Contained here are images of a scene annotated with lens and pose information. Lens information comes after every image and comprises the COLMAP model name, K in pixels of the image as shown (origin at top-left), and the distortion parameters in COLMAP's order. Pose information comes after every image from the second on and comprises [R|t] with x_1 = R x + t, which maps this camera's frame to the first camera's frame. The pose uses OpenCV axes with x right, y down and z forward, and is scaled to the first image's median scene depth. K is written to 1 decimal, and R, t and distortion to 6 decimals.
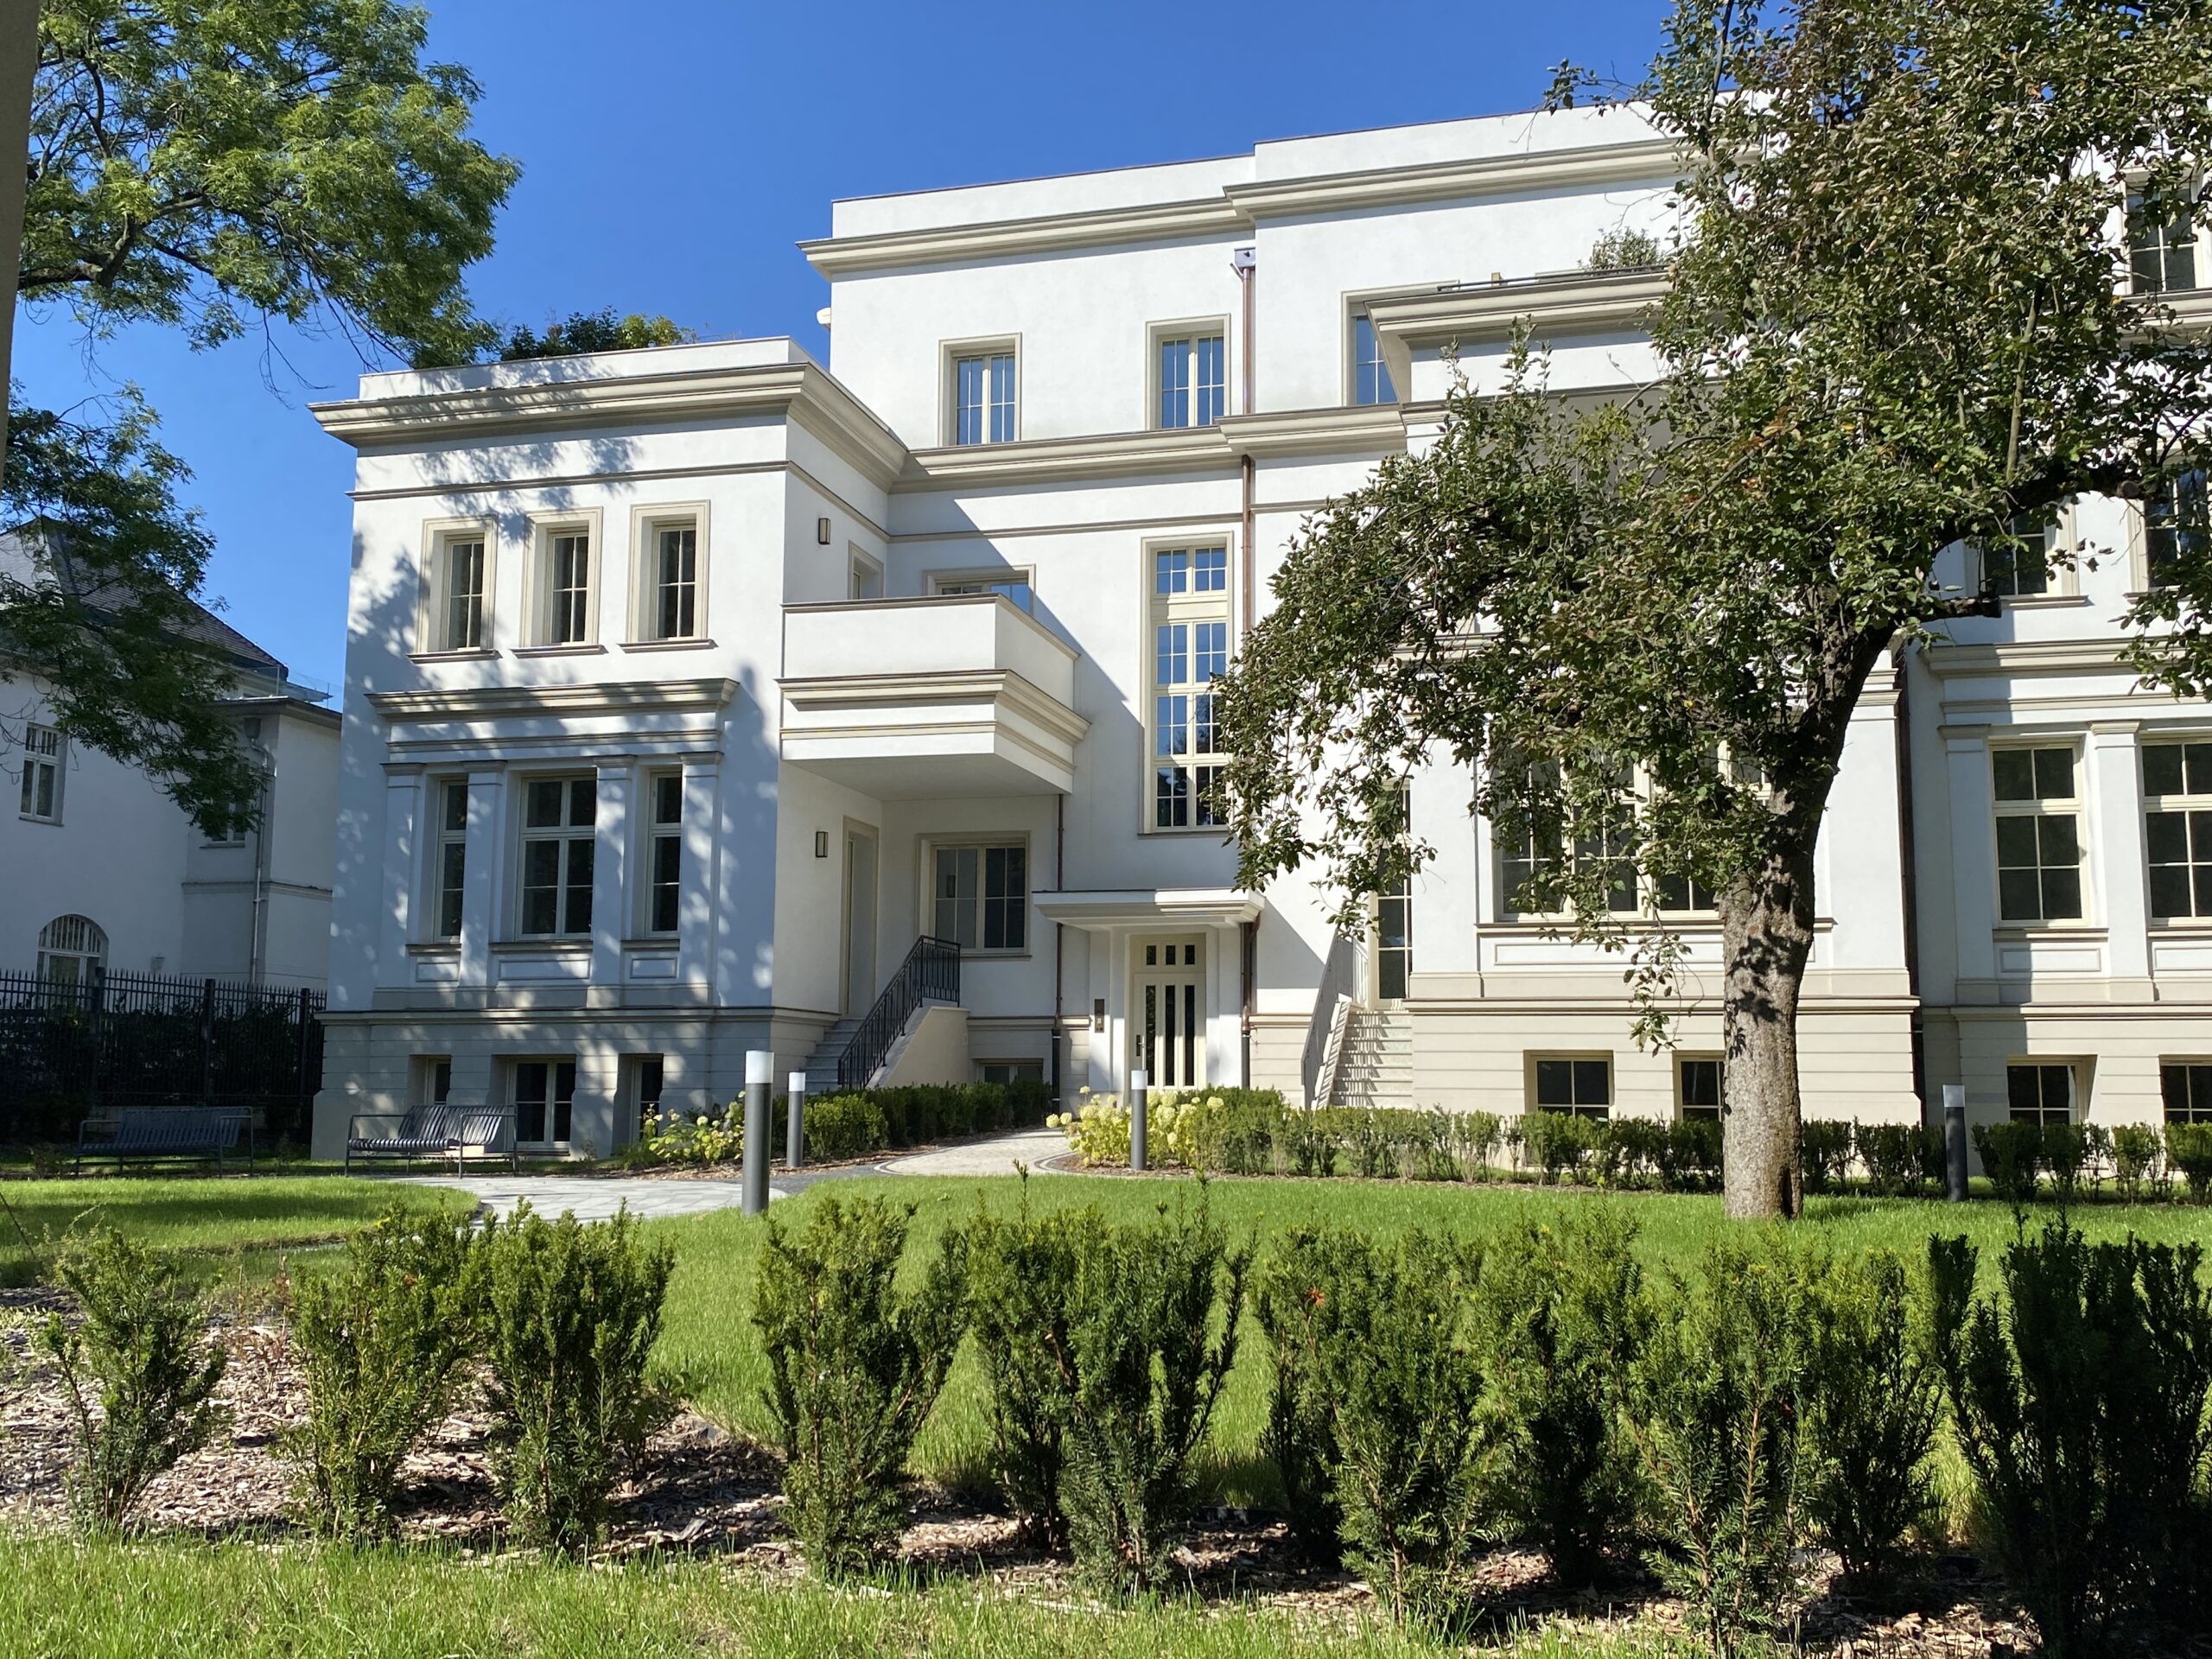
lens RADIAL K [[1994.3, 0, 1101.8], [0, 1994.3, 754.7], [0, 0, 1]] dist [0.085035, 0.000582]
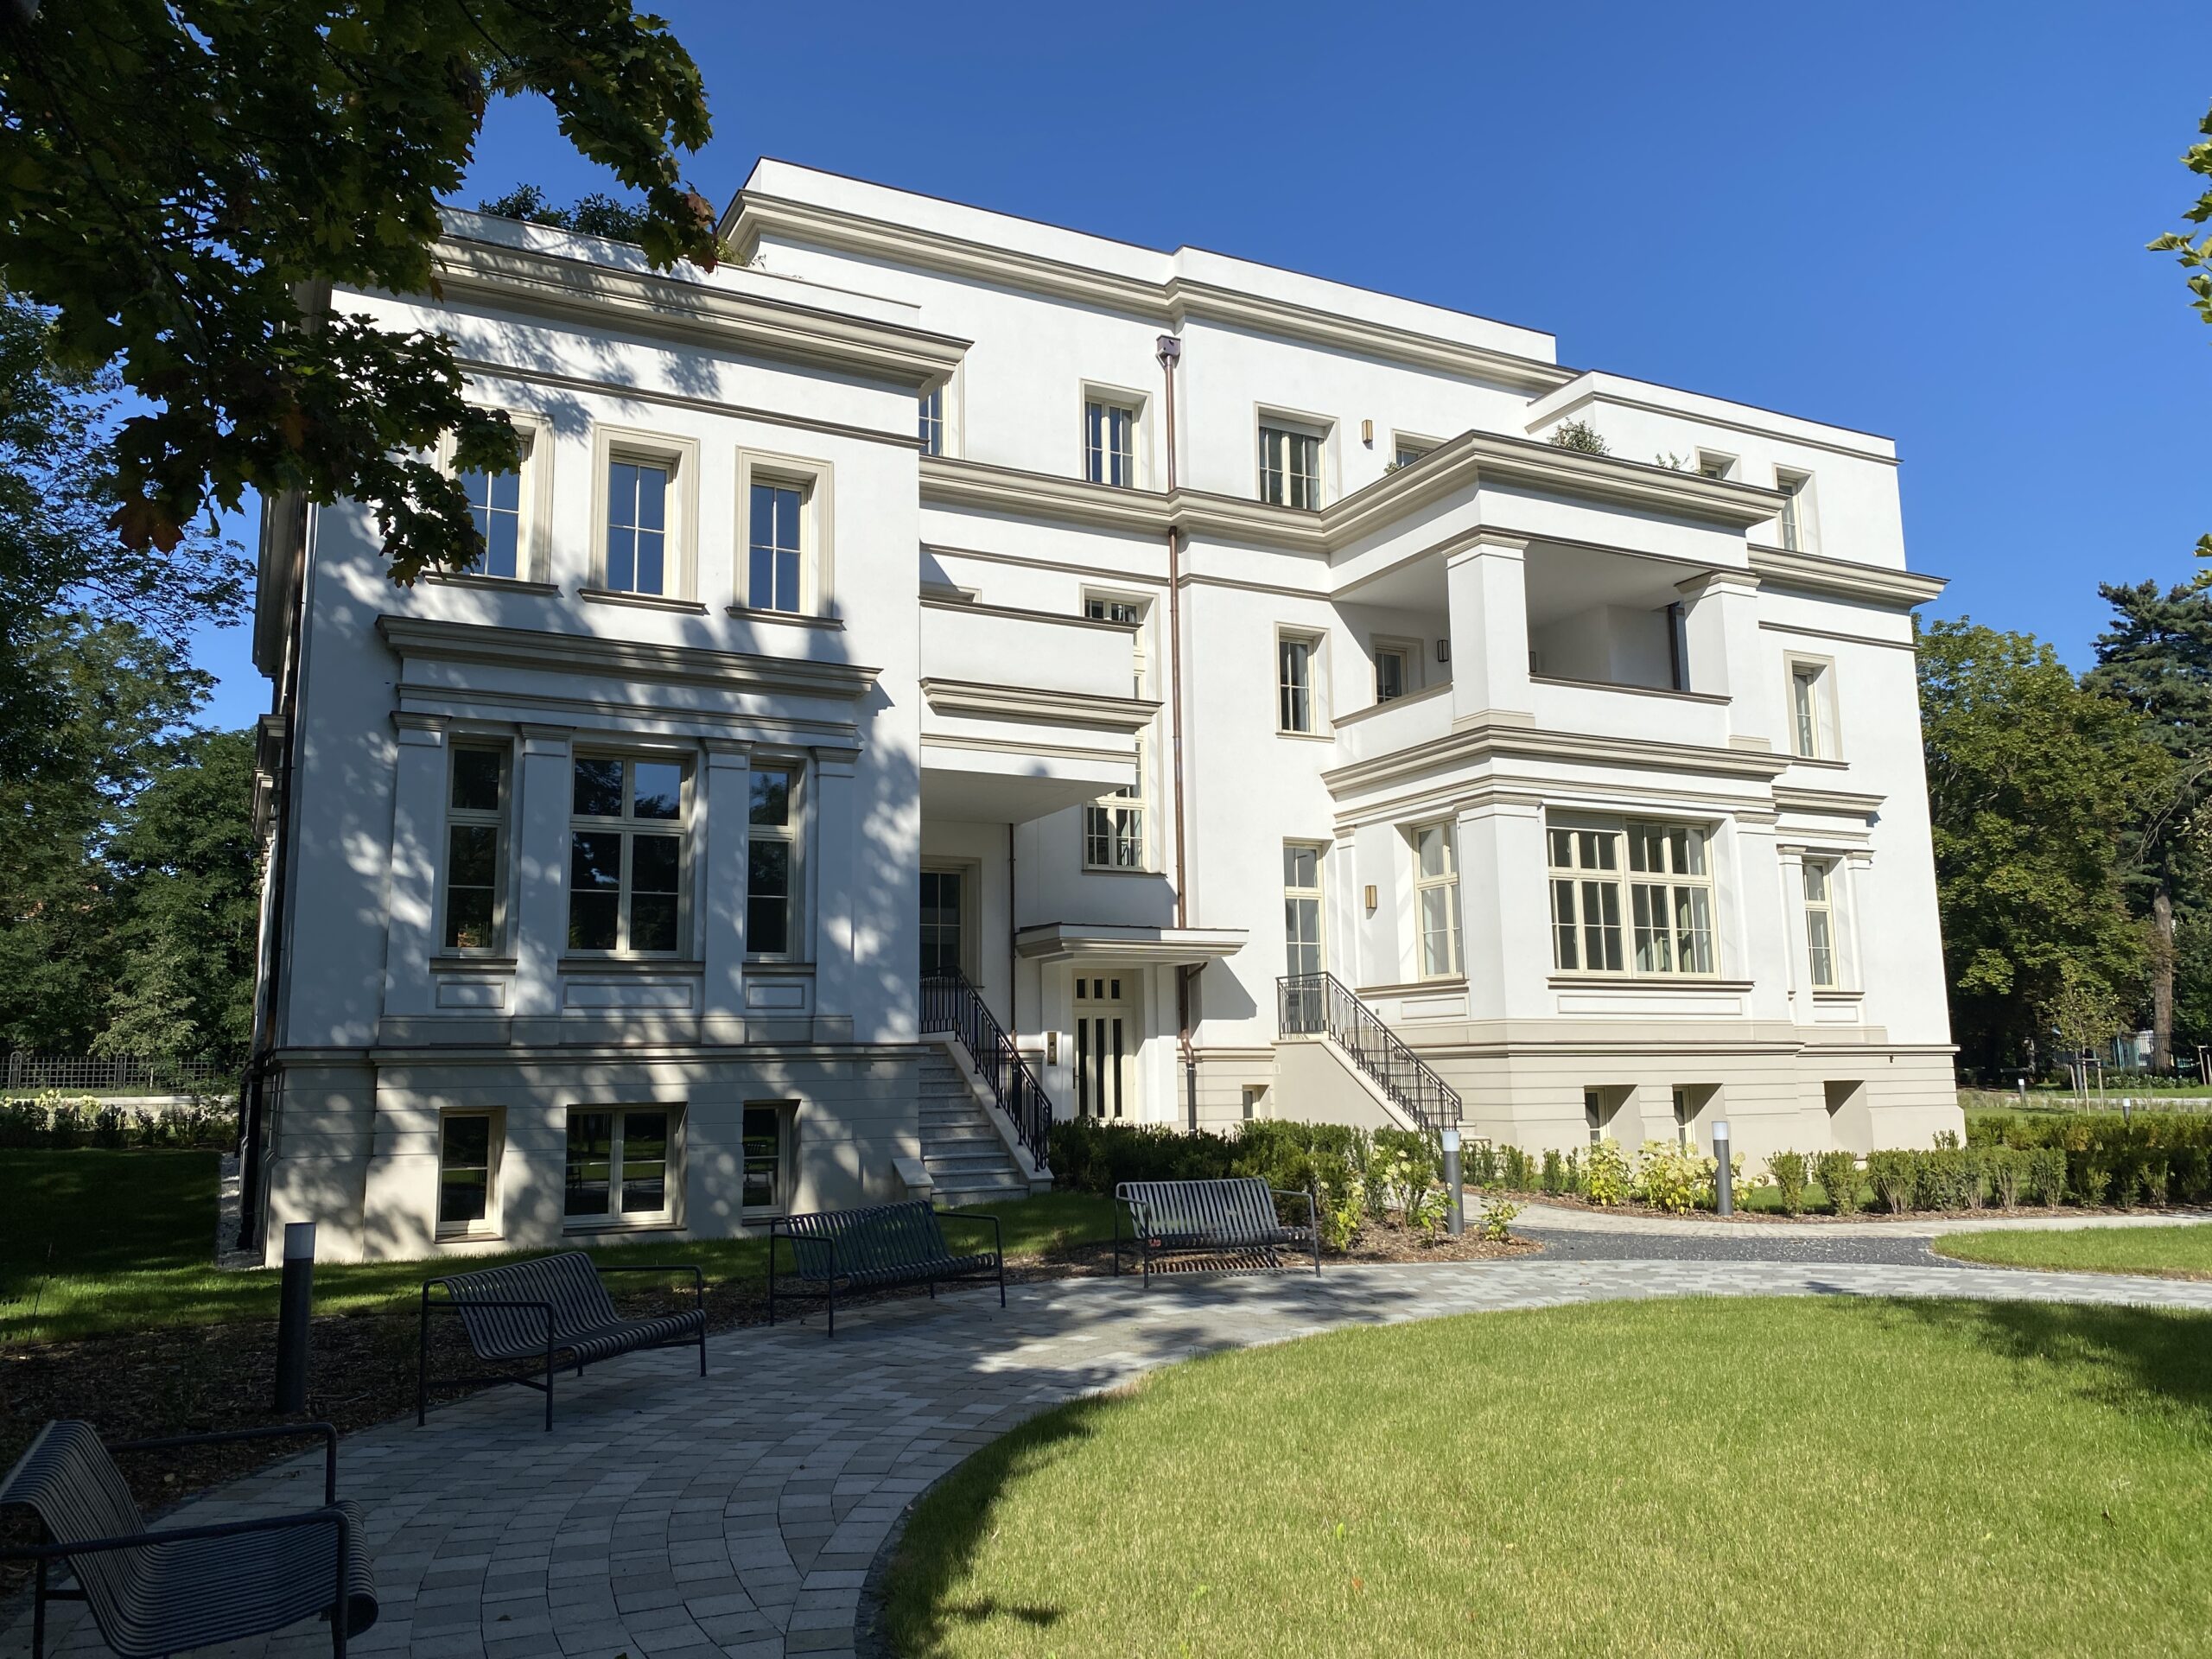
lens RADIAL K [[1662.6, 0, 1106.7], [0, 1662.6, 776.3], [0, 0, 1]] dist [-0.000266, -0.000015]
pose [[0.735190, 0.103798, 0.669866, -0.563249], [-0.098412, 0.994081, -0.046026, 0.030797], [-0.670679, -0.032085, 0.741054, 0.368962]]
